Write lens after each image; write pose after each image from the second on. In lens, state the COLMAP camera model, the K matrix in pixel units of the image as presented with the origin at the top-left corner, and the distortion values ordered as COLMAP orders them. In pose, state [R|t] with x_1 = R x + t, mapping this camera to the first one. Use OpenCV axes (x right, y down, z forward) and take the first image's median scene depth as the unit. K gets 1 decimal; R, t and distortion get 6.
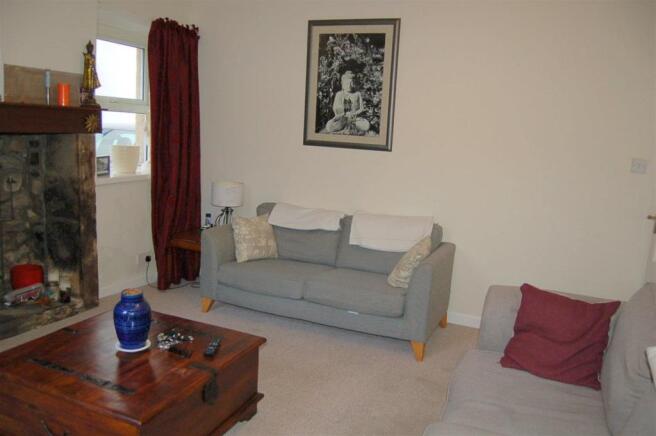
lens RADIAL K [[564.5, 0, 328.0], [0, 564.5, 218.0], [0, 0, 1]] dist [-0.005901, -0.007186]
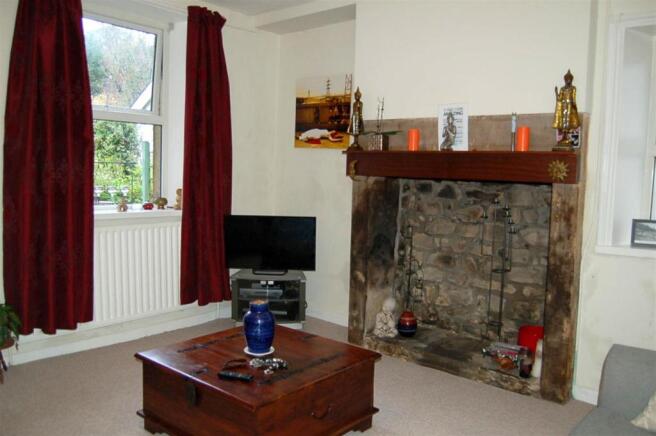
lens RADIAL K [[564.5, 0, 328.0], [0, 564.5, 218.0], [0, 0, 1]] dist [-0.005901, -0.007186]
pose [[-0.271602, 0.043976, -0.961405, 0.476516], [-0.183327, 0.978300, 0.096540, -0.126507], [0.944788, 0.202472, -0.257646, 0.962385]]
